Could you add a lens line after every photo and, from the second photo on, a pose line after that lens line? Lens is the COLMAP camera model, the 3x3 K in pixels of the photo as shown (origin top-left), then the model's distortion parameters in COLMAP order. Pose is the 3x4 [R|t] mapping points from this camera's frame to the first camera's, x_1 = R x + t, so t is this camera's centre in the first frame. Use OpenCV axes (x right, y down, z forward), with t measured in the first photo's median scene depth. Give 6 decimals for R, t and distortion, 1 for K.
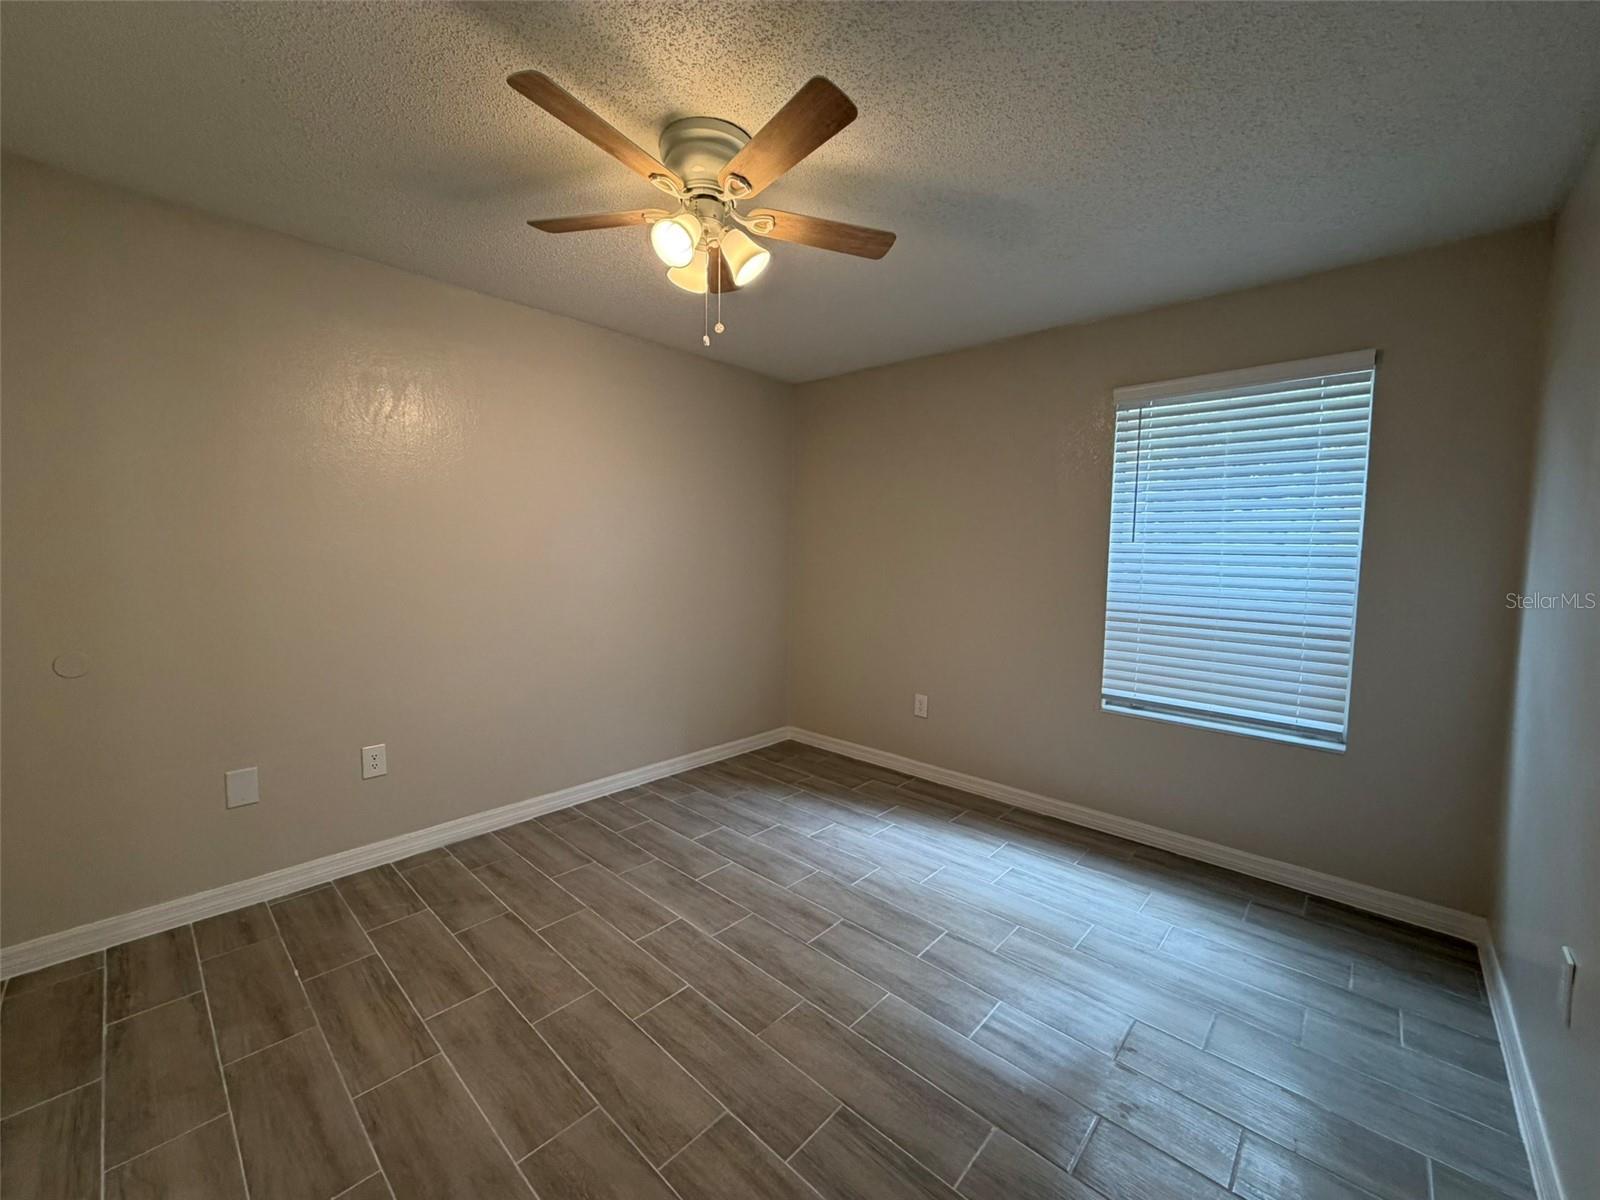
lens RADIAL K [[634.3, 0, 795.4], [0, 634.3, 598.9], [0, 0, 1]] dist [0.000257, 0.000188]
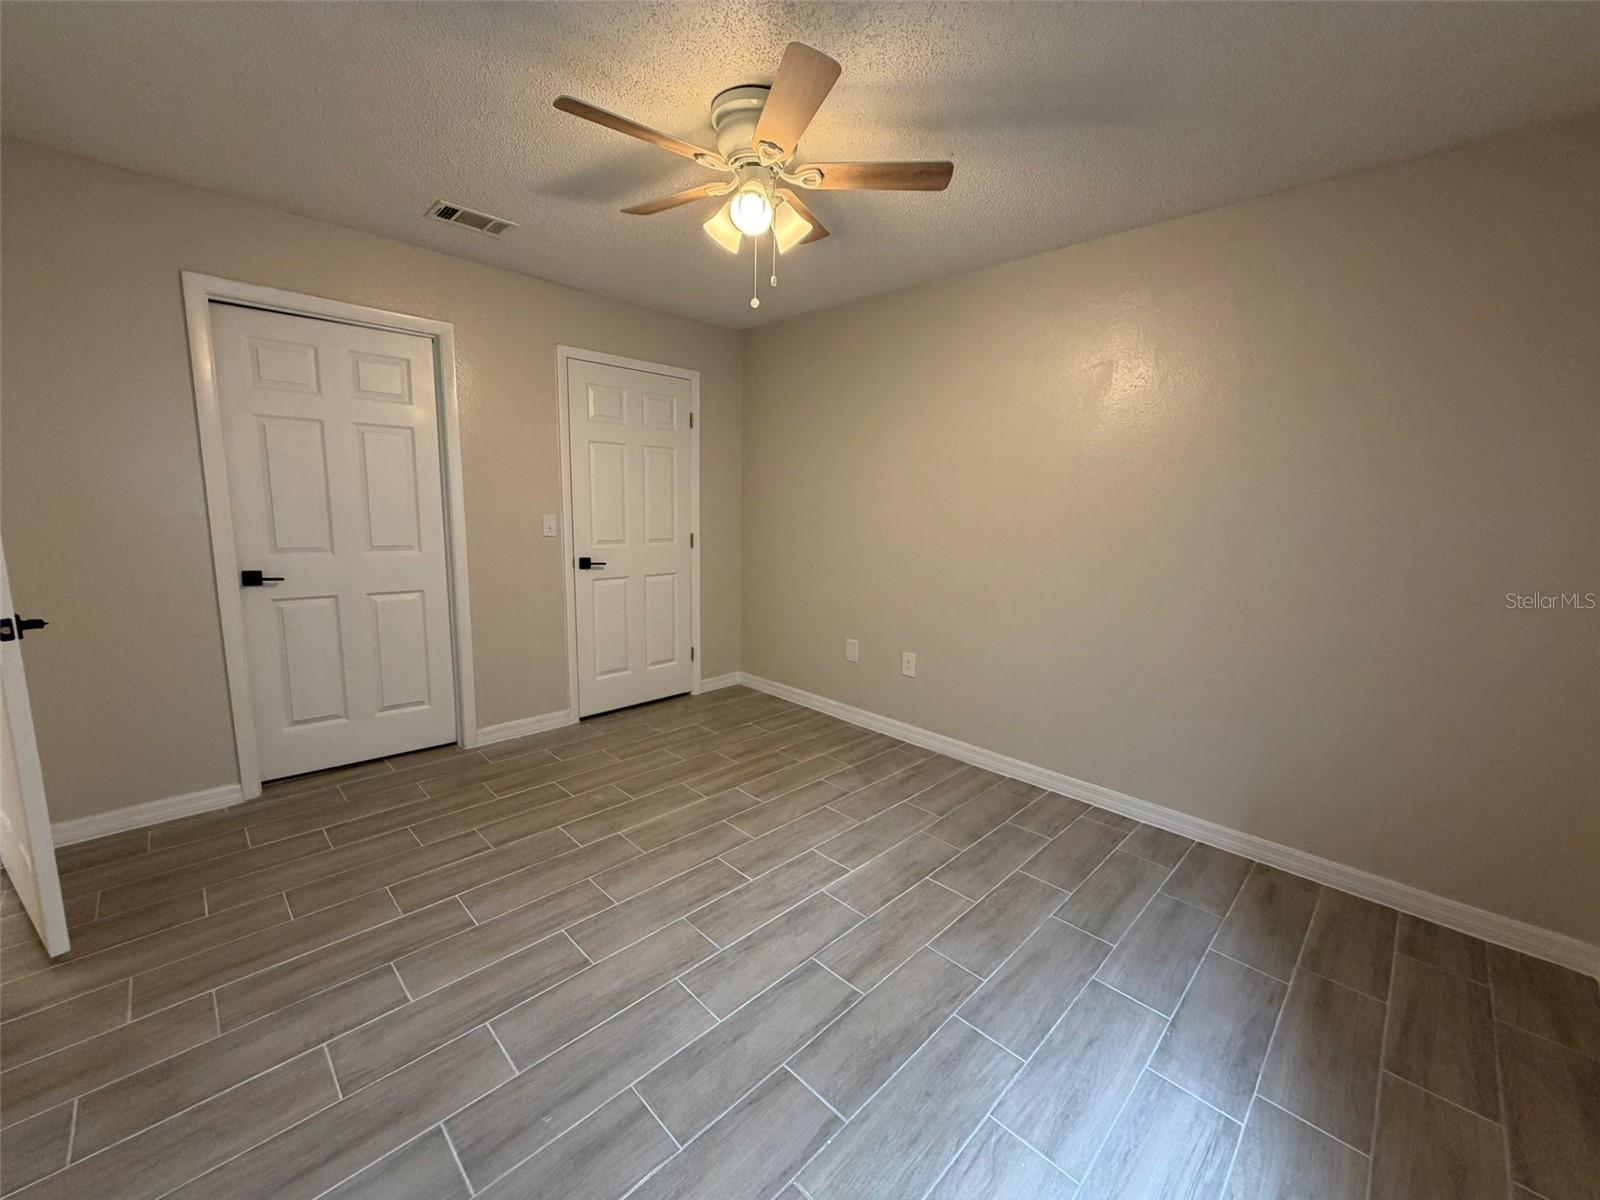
lens RADIAL K [[634.3, 0, 795.4], [0, 634.3, 598.9], [0, 0, 1]] dist [0.000257, 0.000188]
pose [[-0.038739, 0.141202, -0.989223, 0.747580], [-0.105165, 0.983892, 0.144560, -0.059251], [0.993700, 0.109632, -0.023265, 0.869119]]
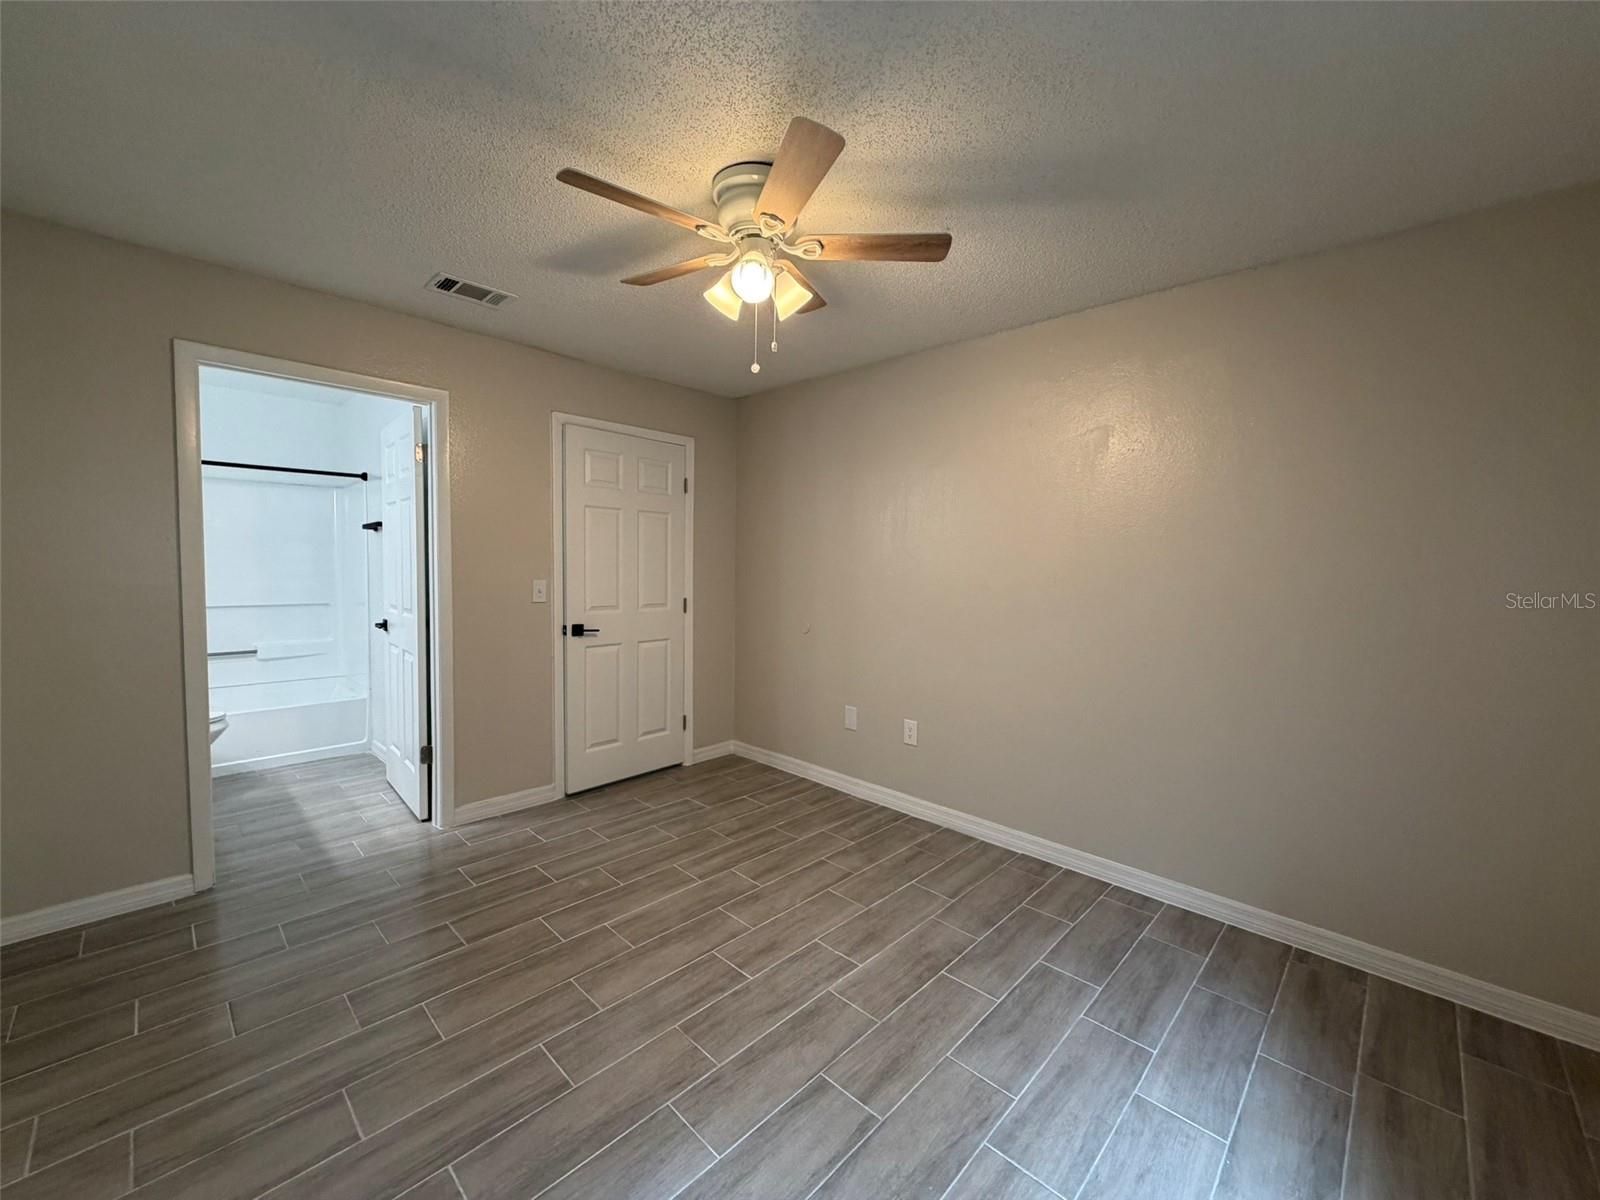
lens RADIAL K [[633.3, 0, 795.5], [0, 633.3, 599.5], [0, 0, 1]] dist [-0.000252, 0.000306]
pose [[-0.021736, 0.045223, -0.998740, 0.706866], [-0.099514, 0.993917, 0.047171, -0.060824], [0.994799, 0.100414, -0.017103, 0.851140]]
